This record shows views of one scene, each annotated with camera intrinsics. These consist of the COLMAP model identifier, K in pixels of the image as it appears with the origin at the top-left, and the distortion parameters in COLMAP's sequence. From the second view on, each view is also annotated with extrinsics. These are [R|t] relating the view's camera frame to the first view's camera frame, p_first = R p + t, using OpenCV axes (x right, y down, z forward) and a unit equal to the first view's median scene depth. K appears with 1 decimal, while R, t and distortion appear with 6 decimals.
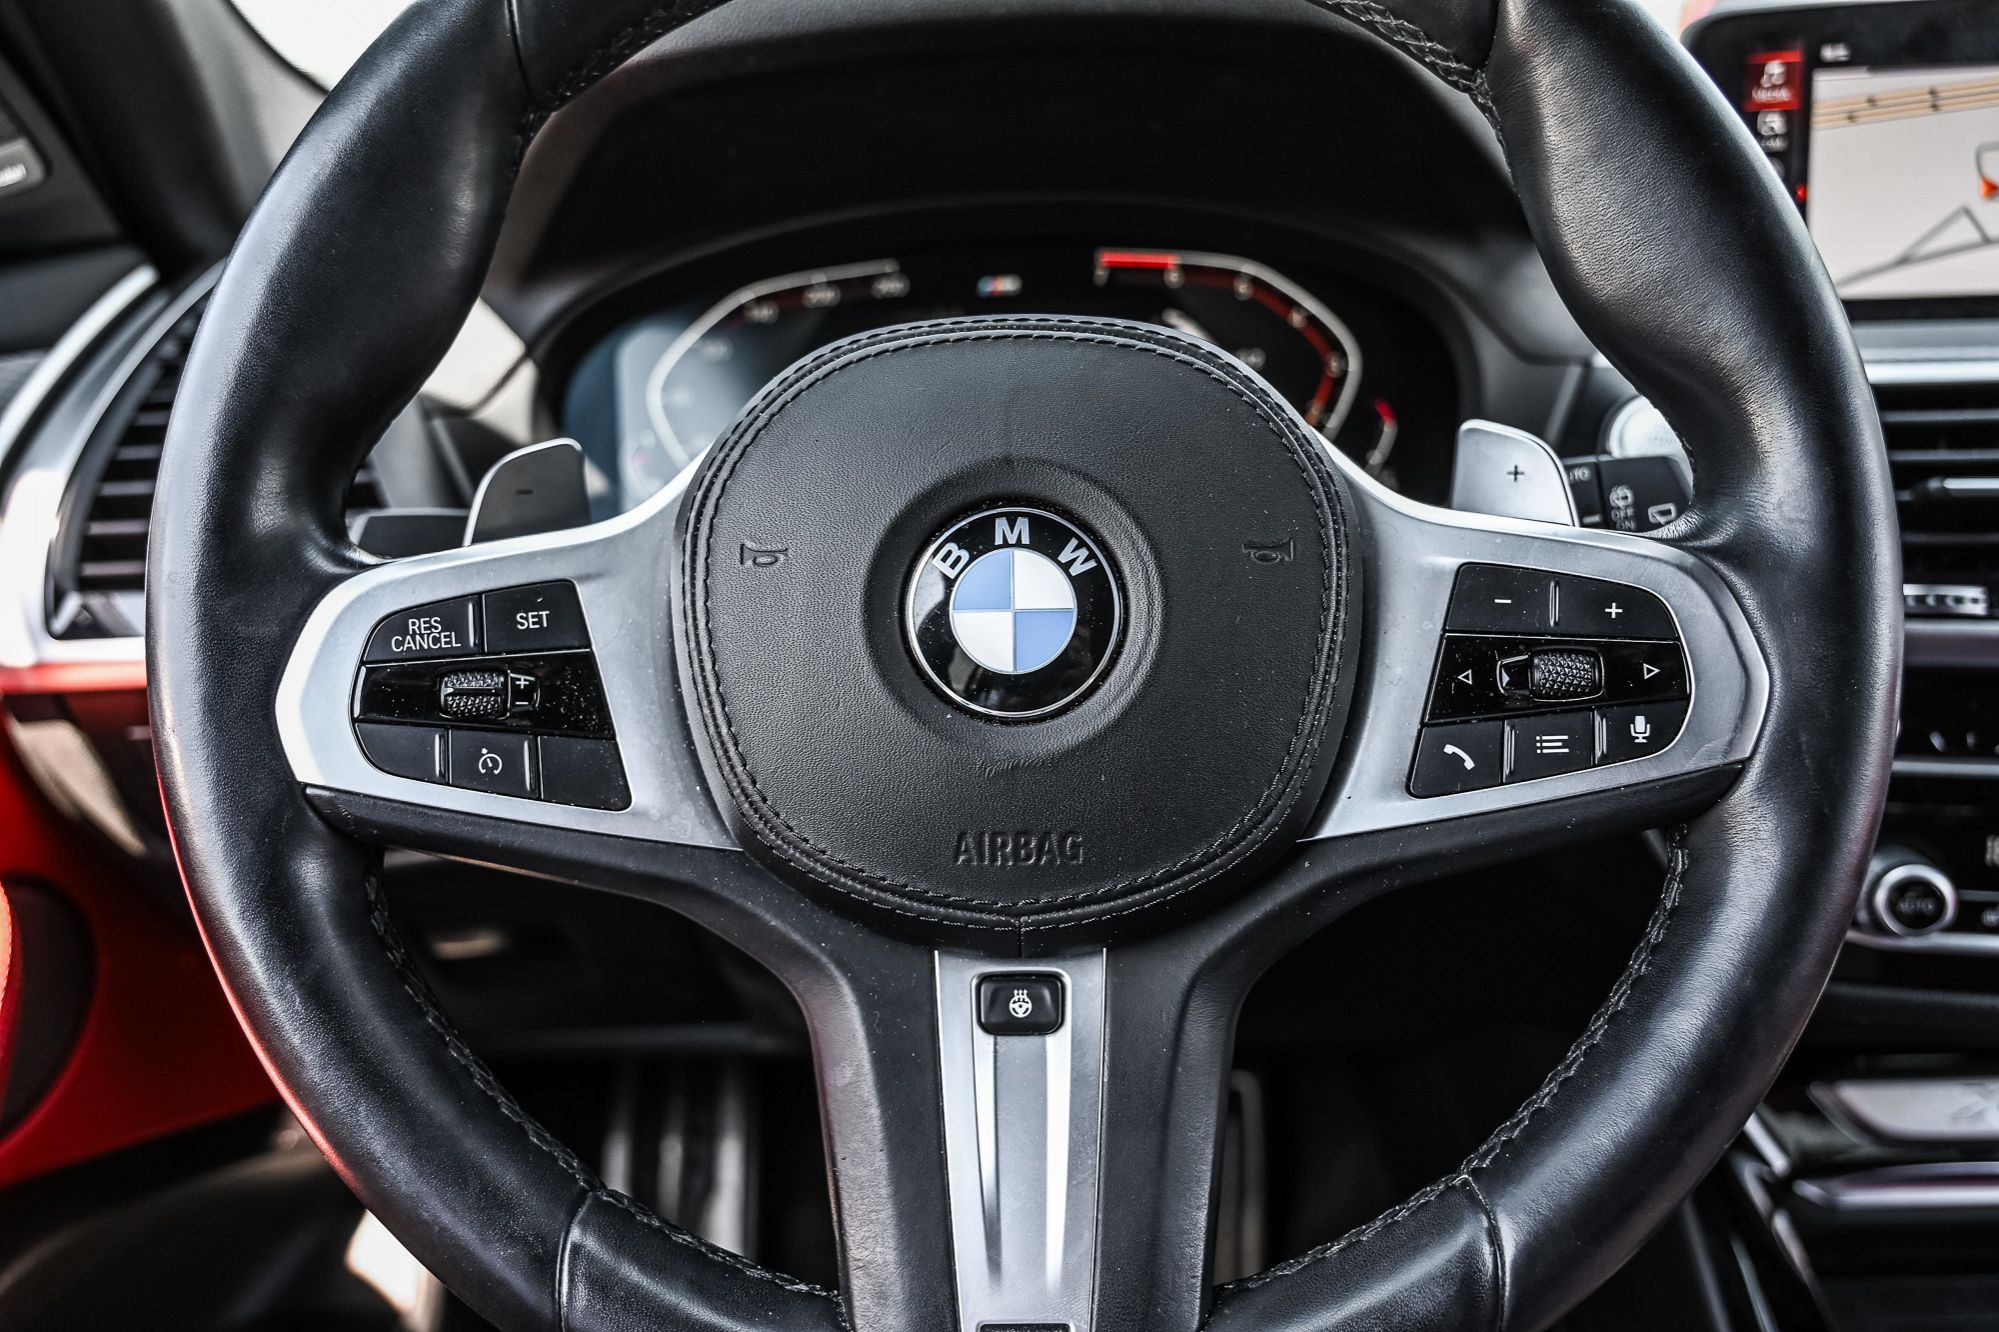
lens RADIAL K [[1506.2, 0, 999.5], [0, 1506.2, 666.0], [0, 0, 1]] dist [0.019882, 0.004311]
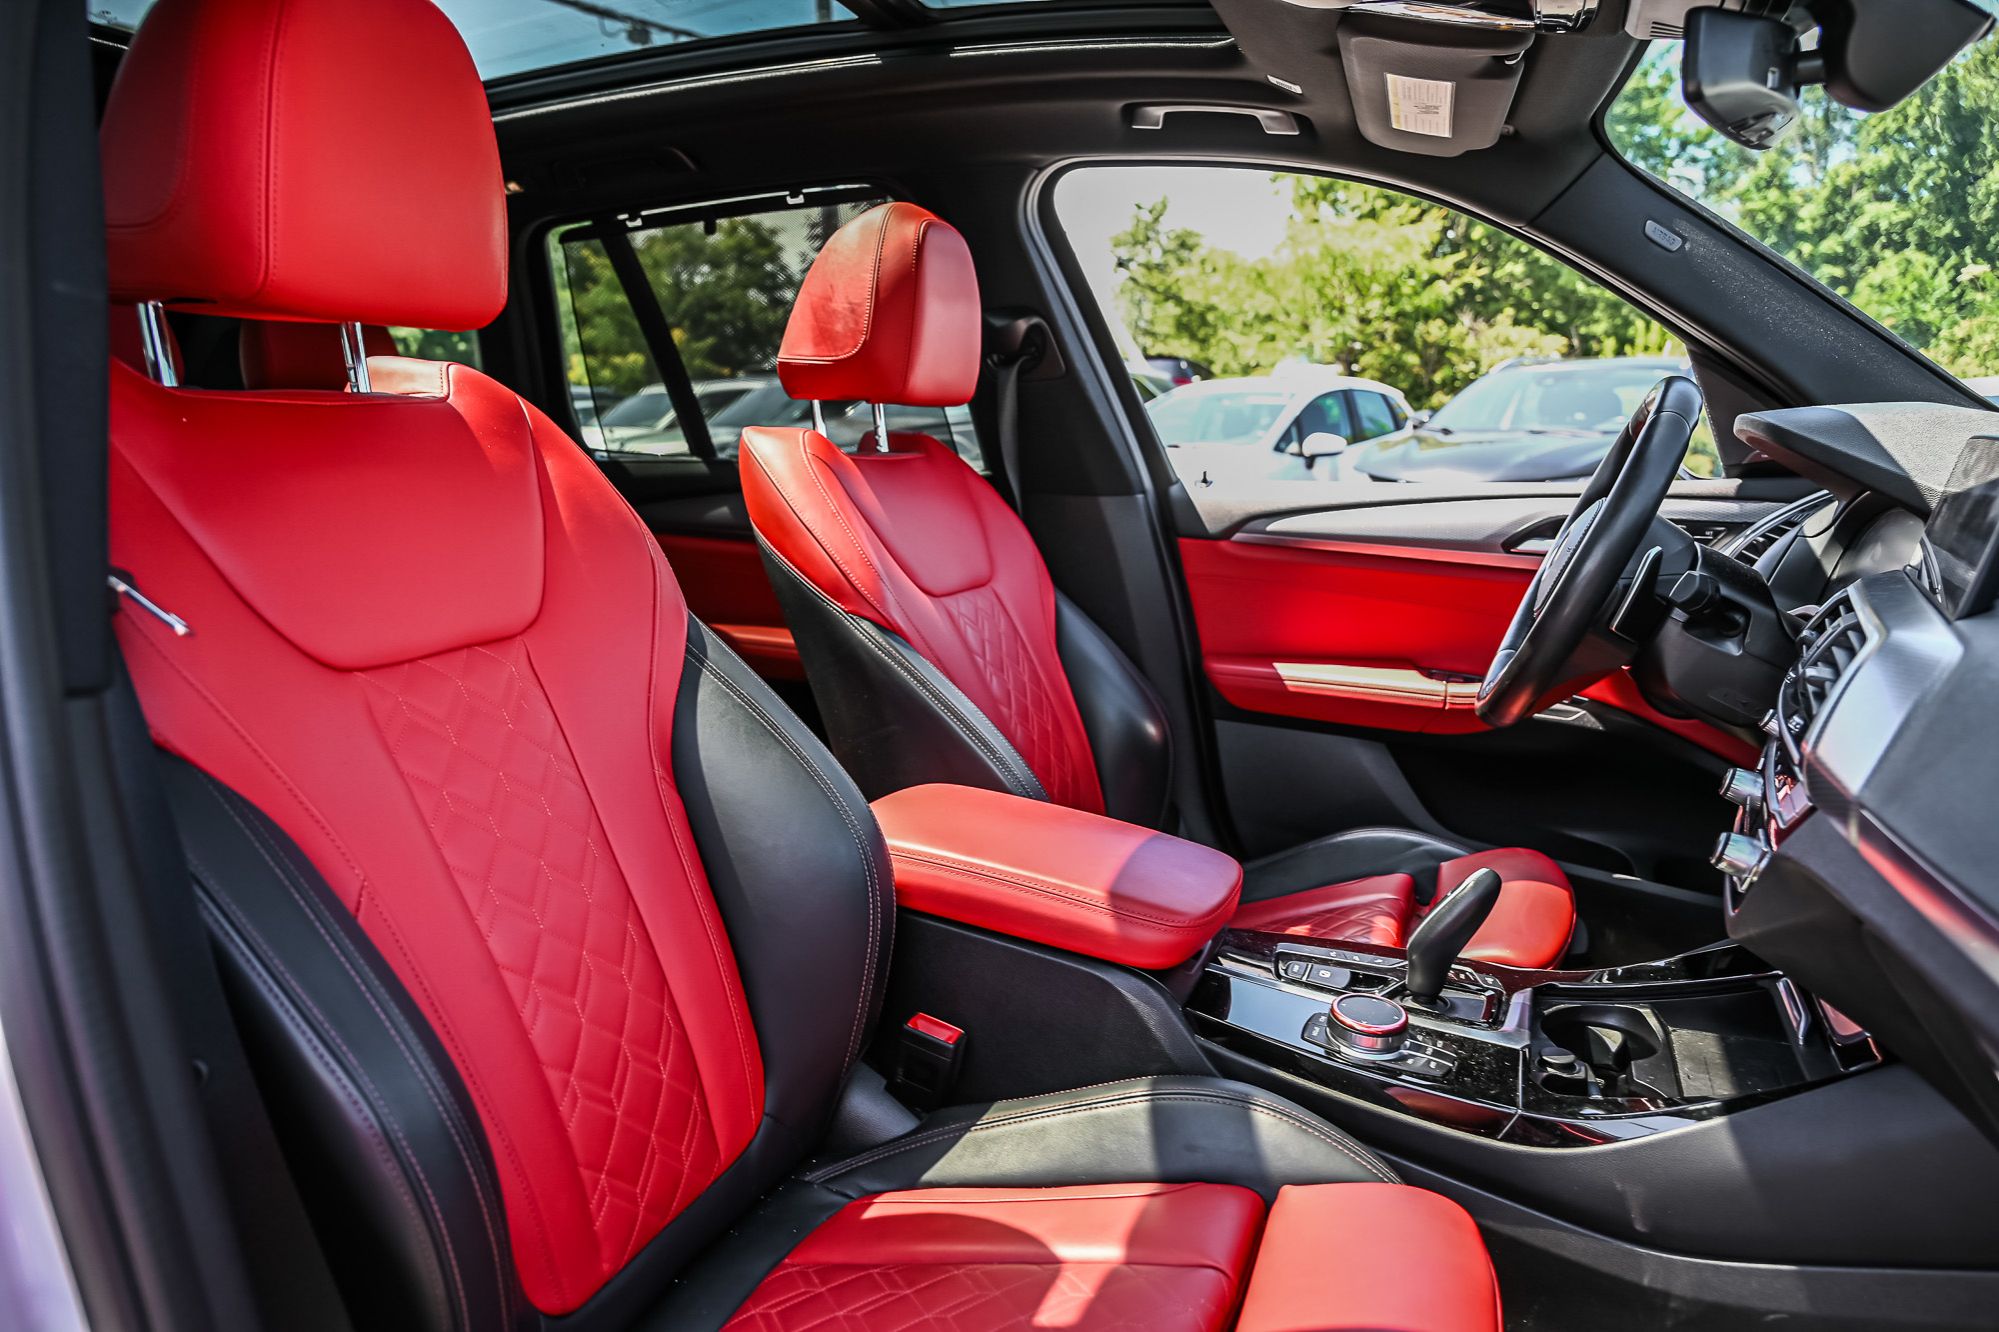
lens RADIAL K [[1327.6, 0, 999.5], [0, 1327.6, 666.0], [0, 0, 1]] dist [0.000300, -0.000388]
pose [[-0.364586, 0.215779, -0.905824, 4.356863], [-0.295567, 0.895658, 0.332321, -0.569625], [0.883016, 0.388891, -0.262767, 0.660274]]
